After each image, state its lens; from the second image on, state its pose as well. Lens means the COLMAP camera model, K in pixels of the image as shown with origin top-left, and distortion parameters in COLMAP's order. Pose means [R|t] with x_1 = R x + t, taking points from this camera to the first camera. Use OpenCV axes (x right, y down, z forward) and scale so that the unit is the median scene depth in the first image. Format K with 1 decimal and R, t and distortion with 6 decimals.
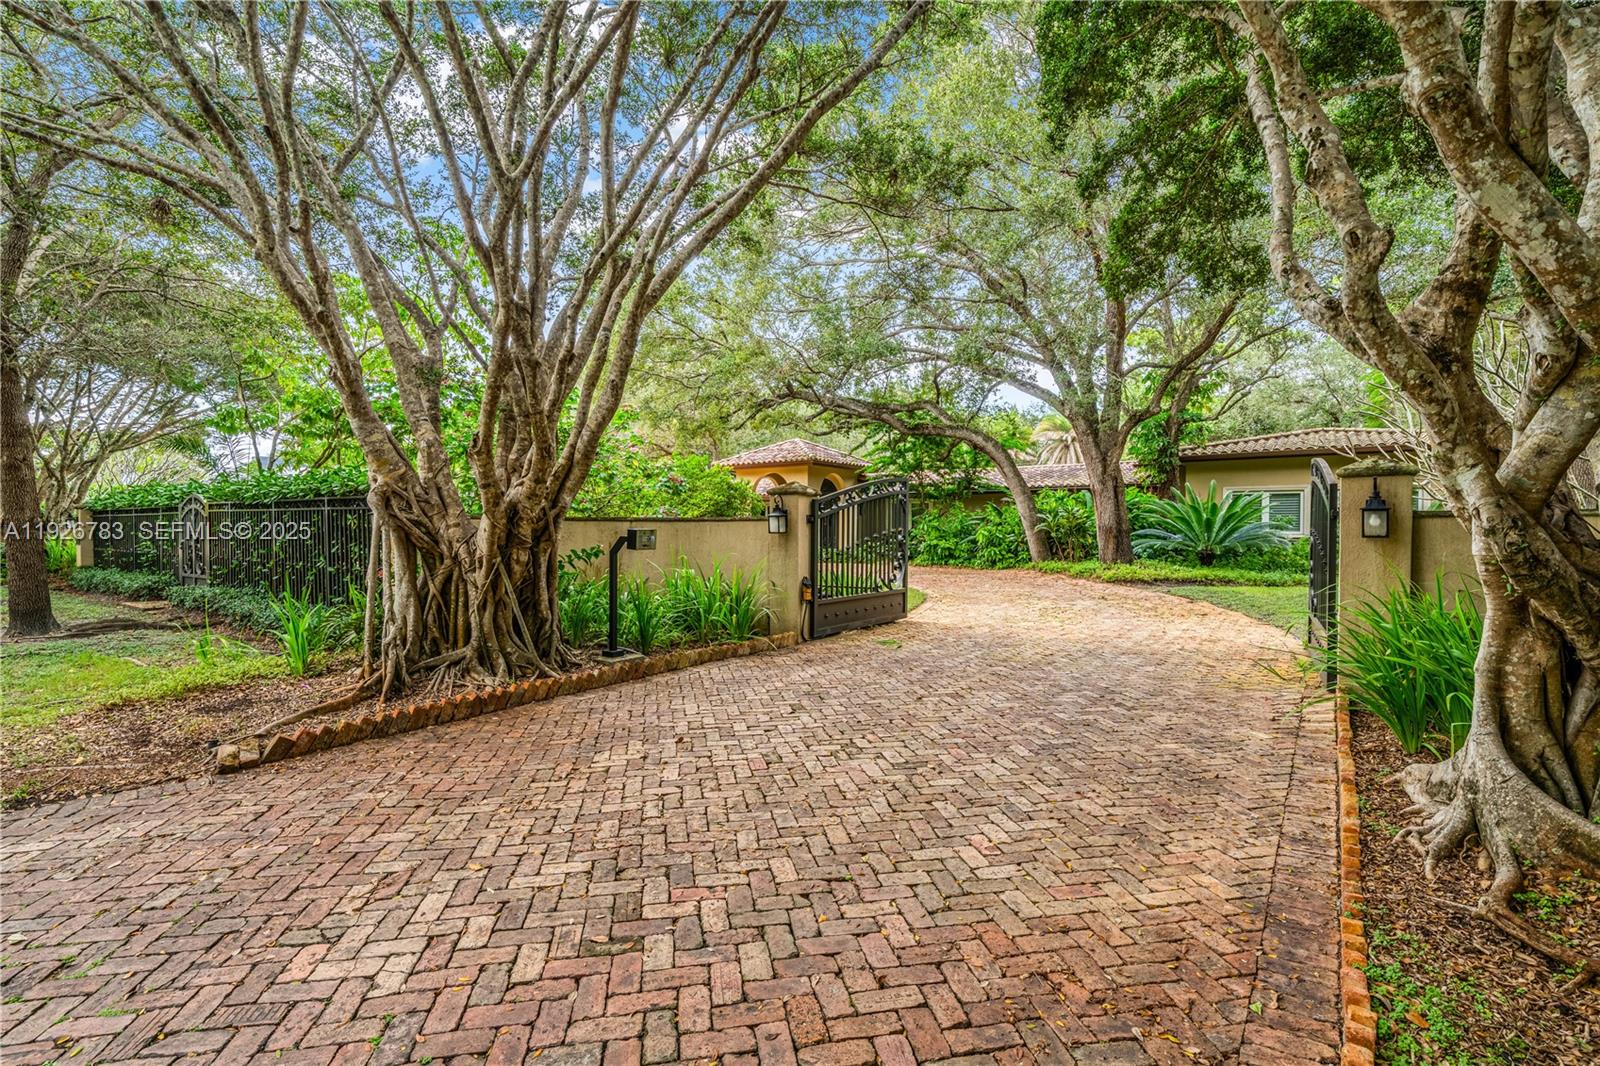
lens RADIAL K [[736.3, 0, 800.5], [0, 736.3, 530.1], [0, 0, 1]] dist [0.000131, 0.000709]
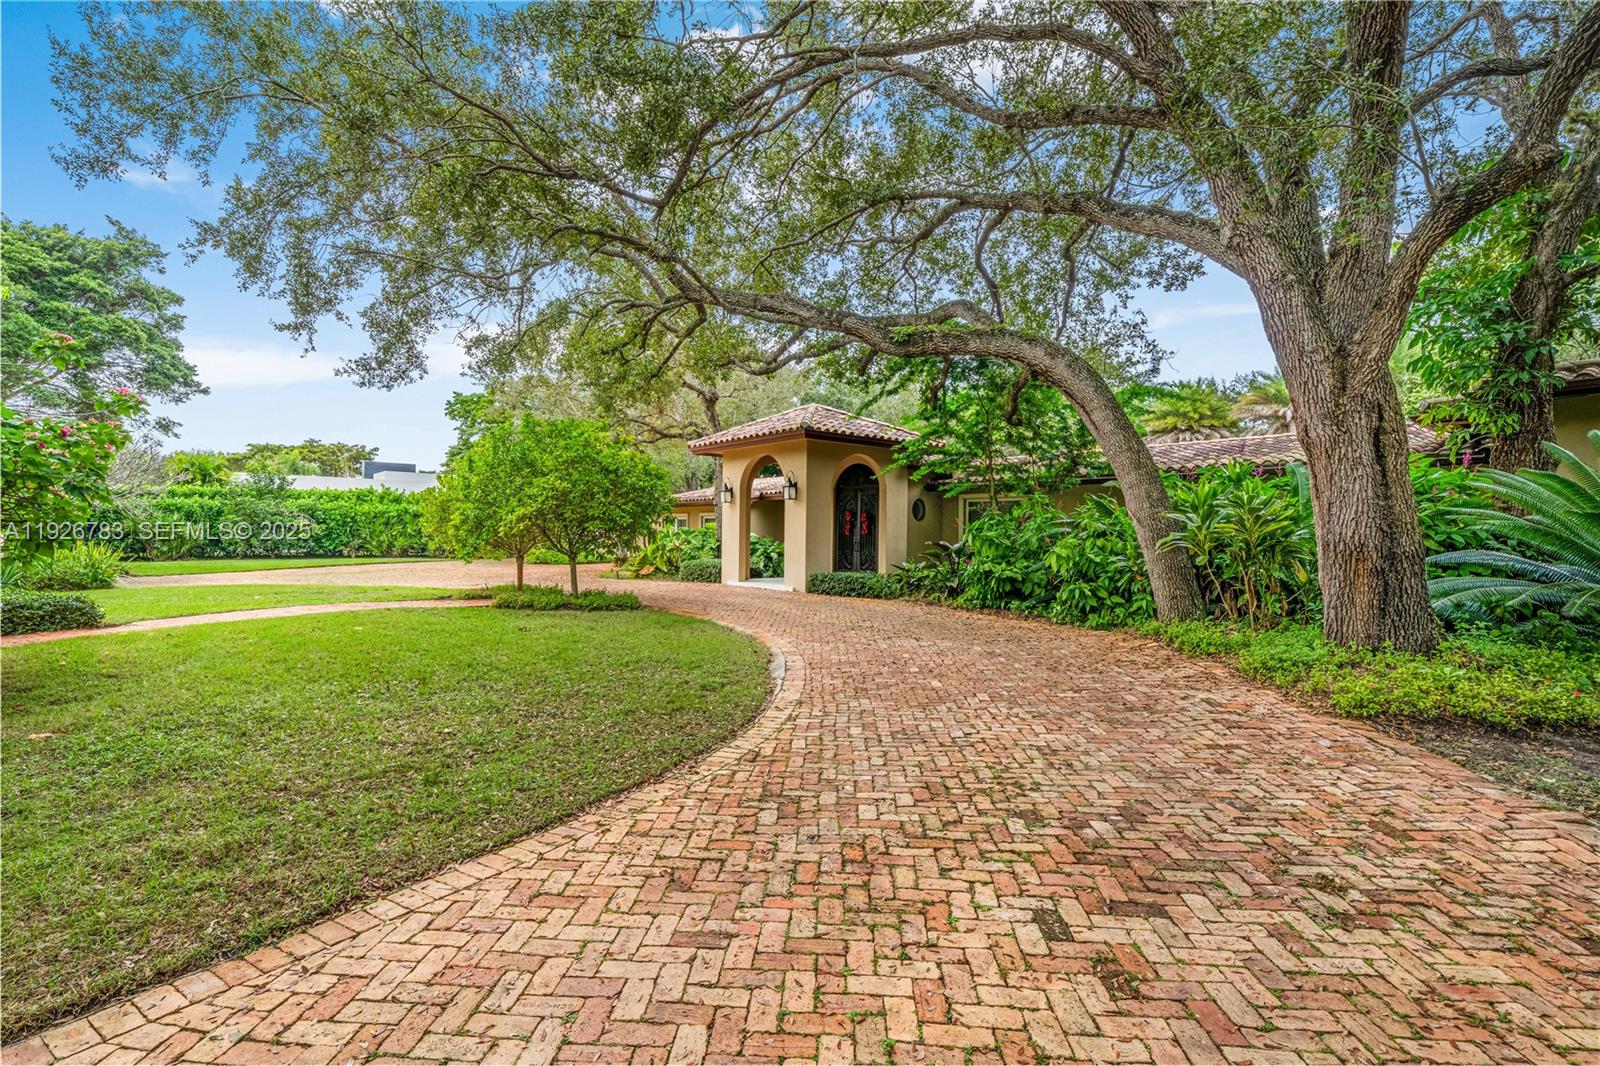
lens RADIAL K [[736.3, 0, 803.3], [0, 736.3, 531.6], [0, 0, 1]] dist [0.000131, 0.000709]
pose [[0.969877, 0.006591, -0.243506, 0.214718], [-0.009496, 0.999897, -0.010760, -0.003323], [0.243410, 0.012748, 0.969840, 0.513521]]
